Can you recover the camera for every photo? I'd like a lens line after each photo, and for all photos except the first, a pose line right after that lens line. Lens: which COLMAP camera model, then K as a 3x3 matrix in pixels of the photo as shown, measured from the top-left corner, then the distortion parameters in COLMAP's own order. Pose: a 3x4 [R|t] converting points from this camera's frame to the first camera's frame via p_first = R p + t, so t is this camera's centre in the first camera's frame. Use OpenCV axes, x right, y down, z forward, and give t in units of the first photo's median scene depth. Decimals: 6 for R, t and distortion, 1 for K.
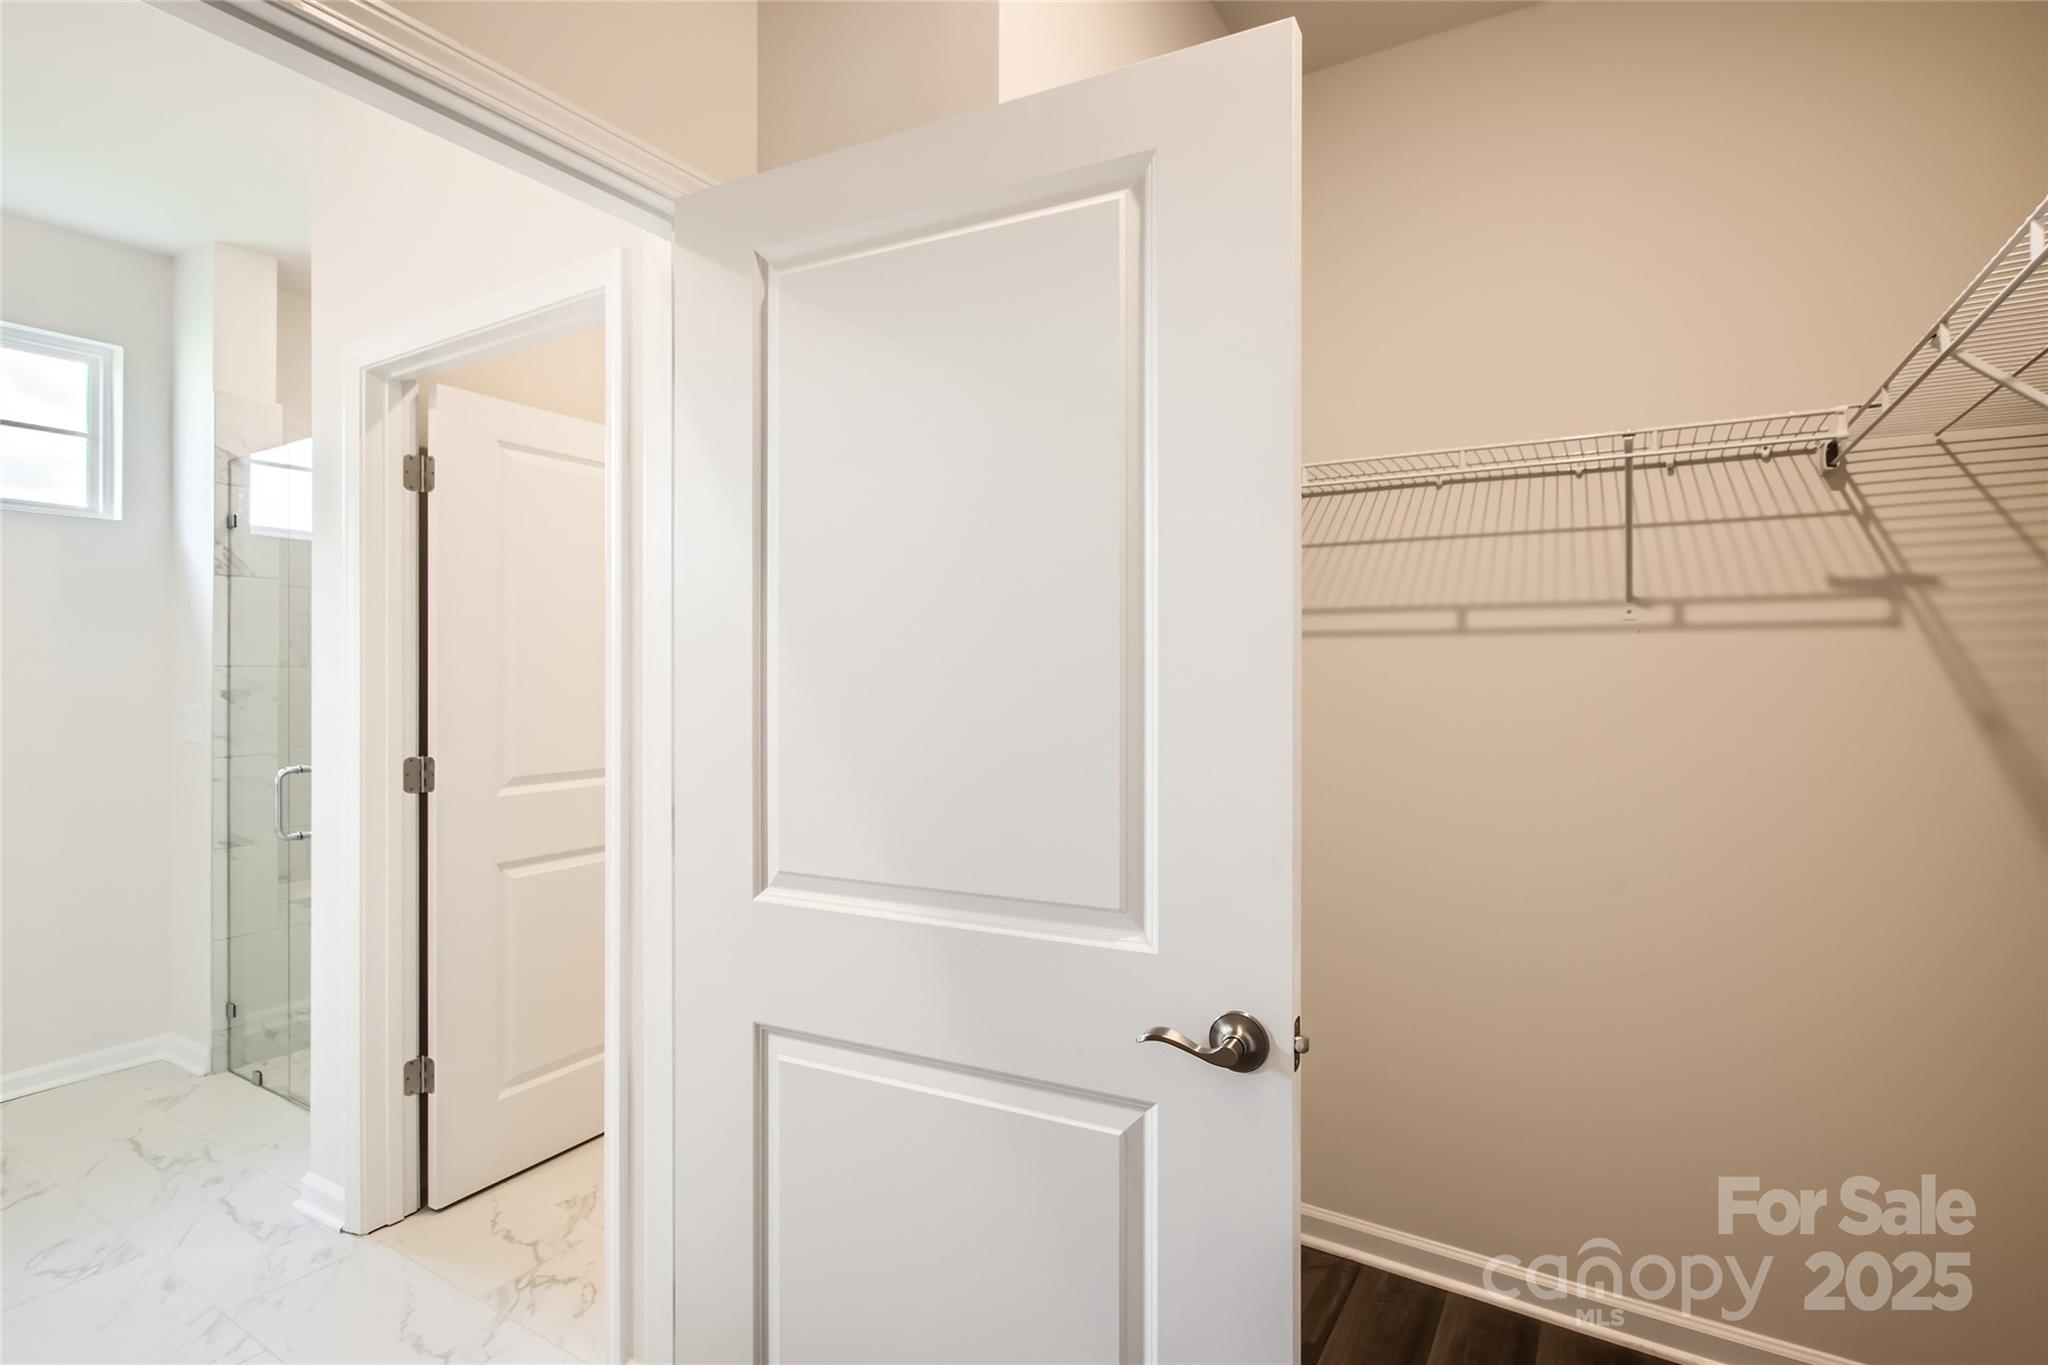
lens RADIAL K [[956.1, 0, 1033.6], [0, 956.1, 676.6], [0, 0, 1]] dist [-0.005346, -0.000036]
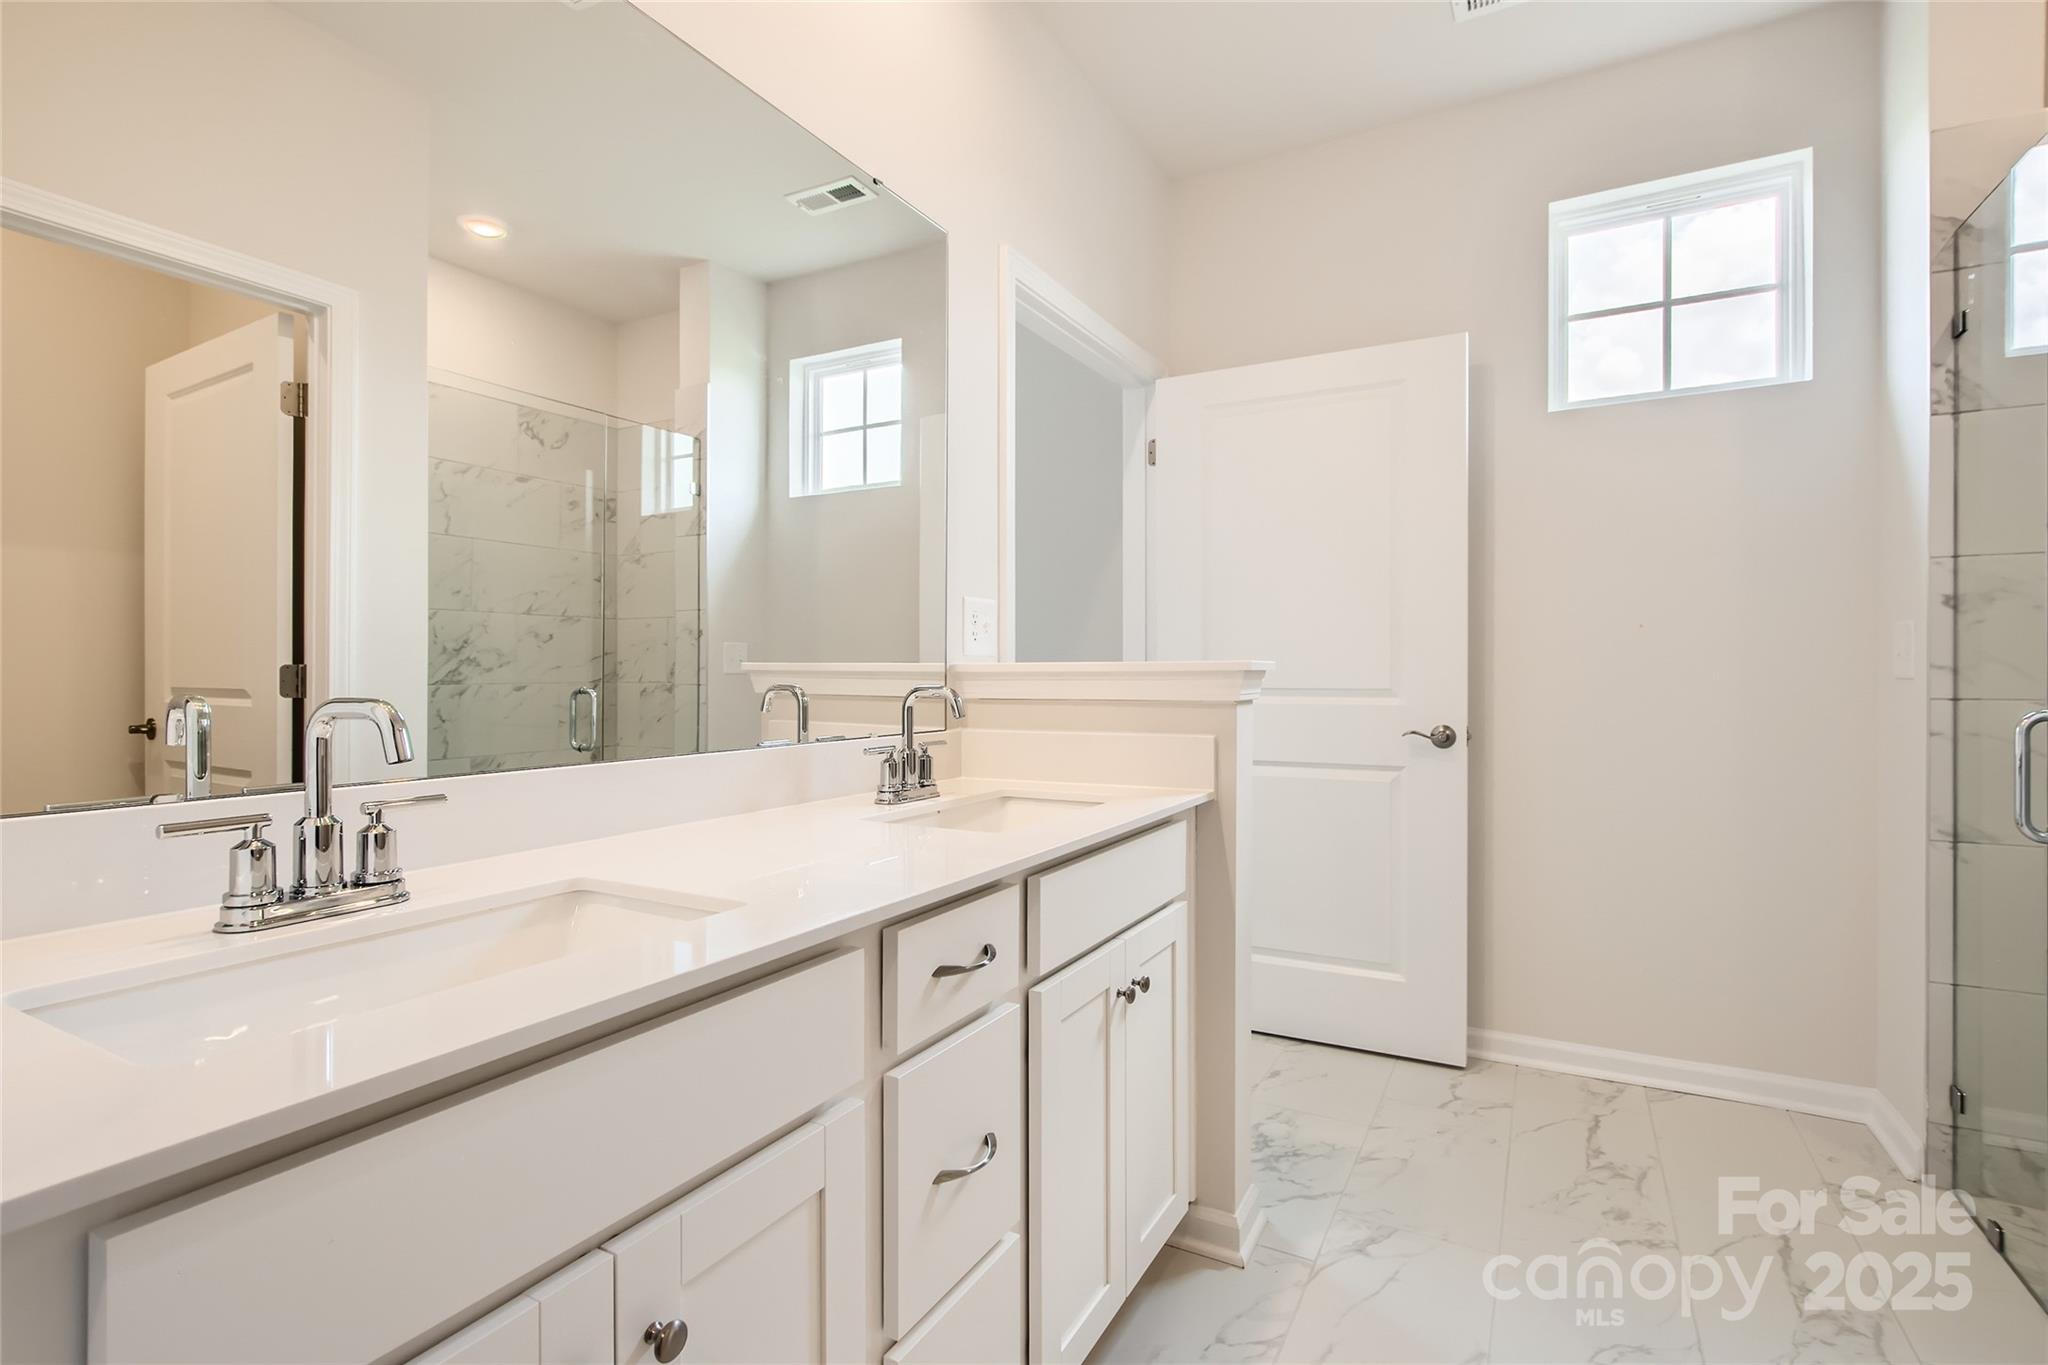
lens RADIAL K [[956.1, 0, 1035.0], [0, 956.1, 673.7], [0, 0, 1]] dist [-0.005346, -0.000036]
pose [[0.034176, 0.003136, -0.999411, -0.234059], [0.001958, 0.999993, 0.003205, 0.064066], [0.999414, -0.002066, 0.034169, 0.366790]]
